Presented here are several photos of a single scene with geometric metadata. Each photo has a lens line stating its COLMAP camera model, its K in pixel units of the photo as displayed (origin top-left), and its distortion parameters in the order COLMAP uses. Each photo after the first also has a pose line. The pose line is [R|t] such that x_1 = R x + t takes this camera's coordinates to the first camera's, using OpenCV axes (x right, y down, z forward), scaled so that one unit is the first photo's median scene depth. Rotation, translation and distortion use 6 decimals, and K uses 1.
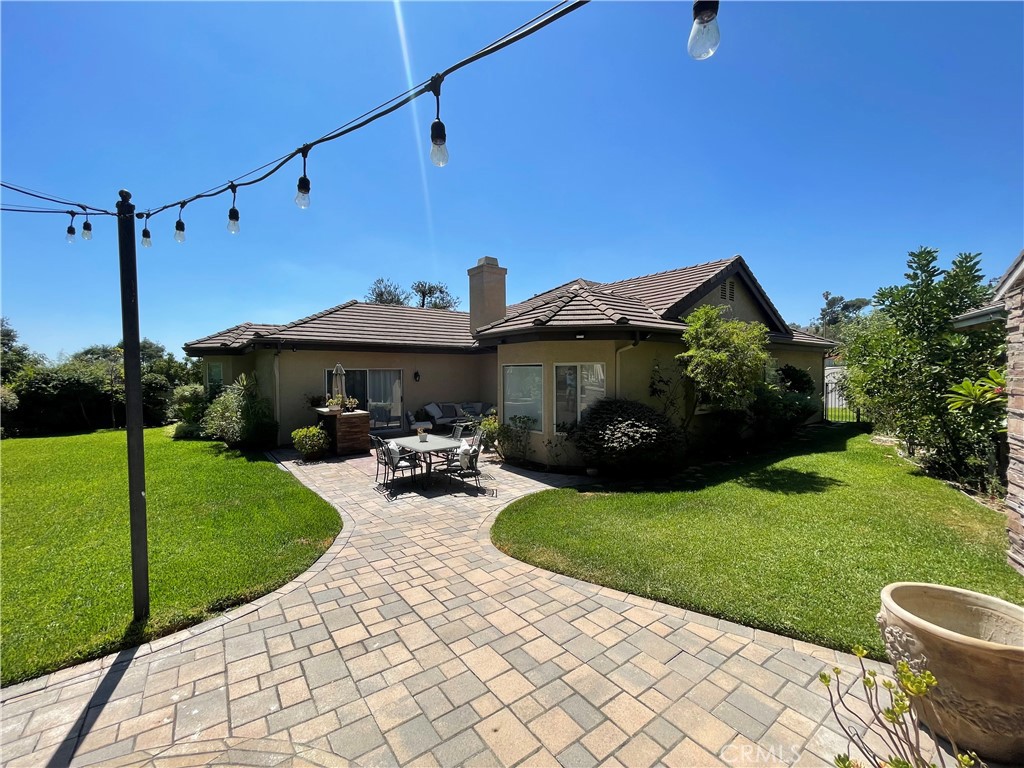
lens RADIAL K [[412.7, 0, 514.4], [0, 412.7, 383.1], [0, 0, 1]] dist [-0.004209, 0.000780]
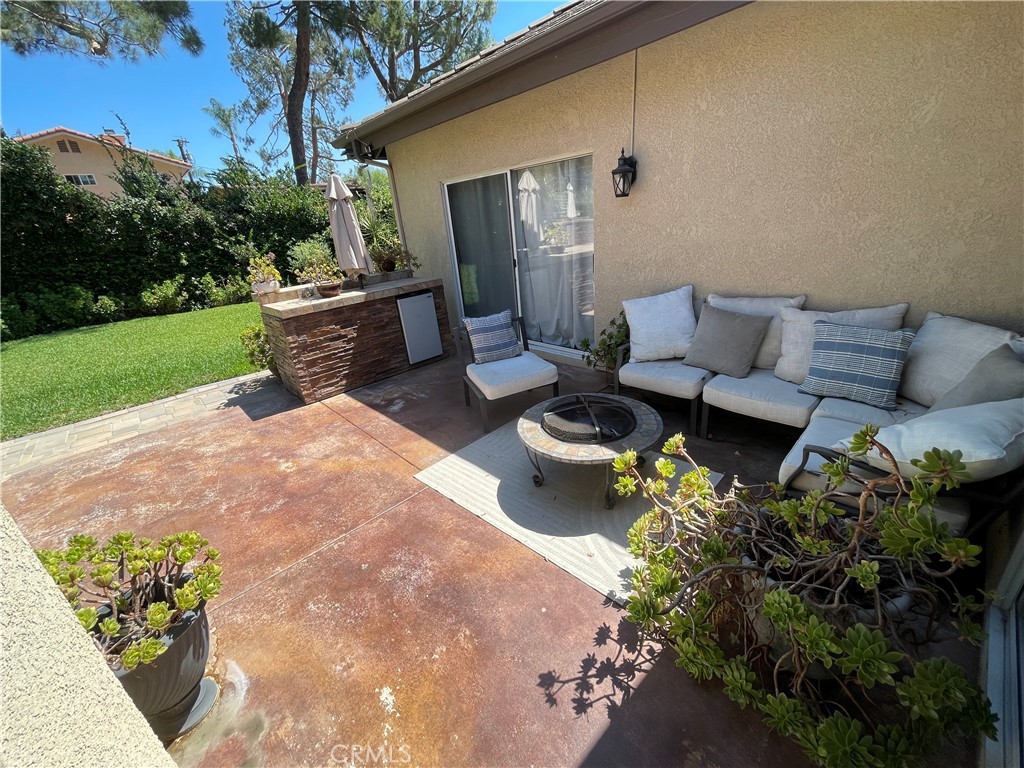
lens RADIAL K [[412.7, 0, 512.4], [0, 412.7, 382.5], [0, 0, 1]] dist [-0.004209, 0.000780]
pose [[0.094821, 0.365166, -0.926101, 0.040863], [0.067013, 0.925841, 0.371925, 0.006027], [0.993236, -0.097327, 0.063318, 1.117800]]
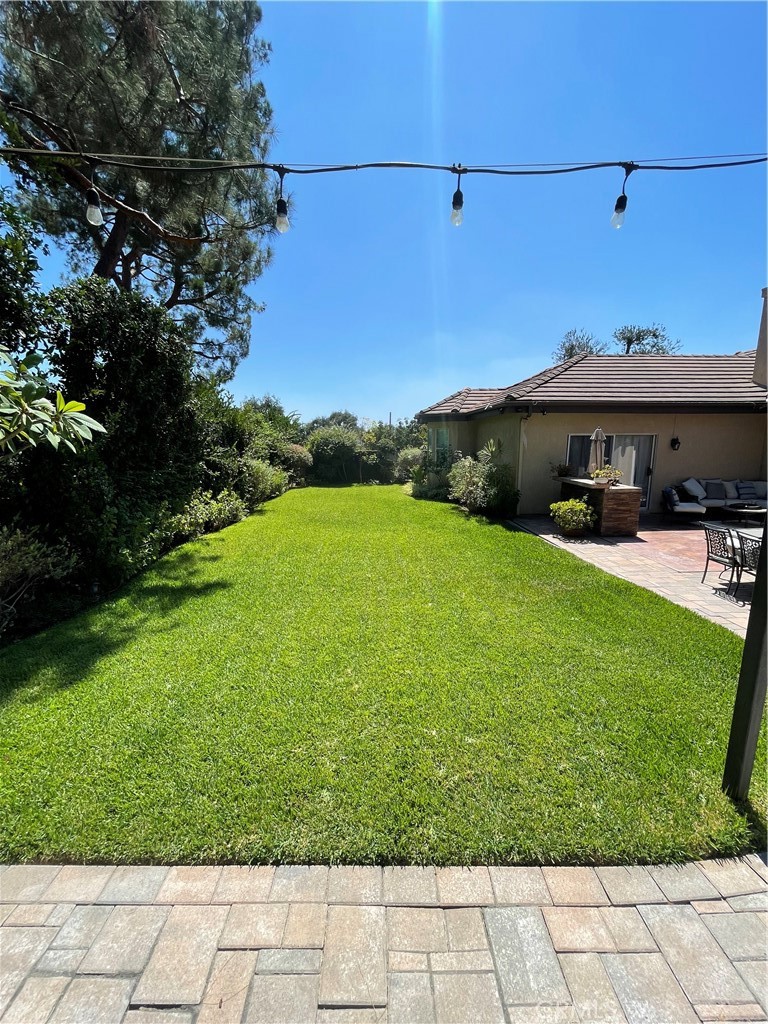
lens RADIAL K [[412.7, 0, 388.0], [0, 412.7, 514.9], [0, 0, 1]] dist [-0.004209, 0.000780]
pose [[0.816507, 0.108033, -0.567137, -0.277414], [-0.017198, 0.986452, 0.163148, -0.001441], [0.577079, -0.123458, 0.807303, 0.039896]]
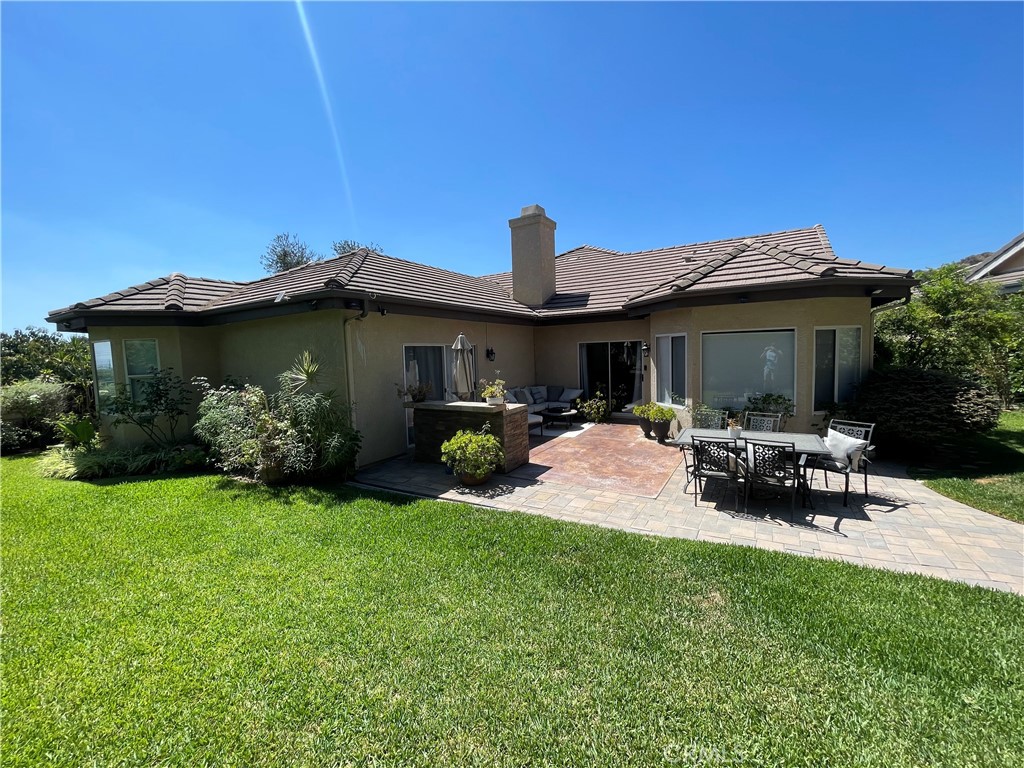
lens RADIAL K [[412.7, 0, 508.9], [0, 412.7, 384.3], [0, 0, 1]] dist [-0.004209, 0.000780]
pose [[0.932747, -0.048967, 0.357191, -0.588364], [0.034448, 0.998305, 0.046901, 0.004641], [-0.358883, -0.031442, 0.932853, 0.357597]]
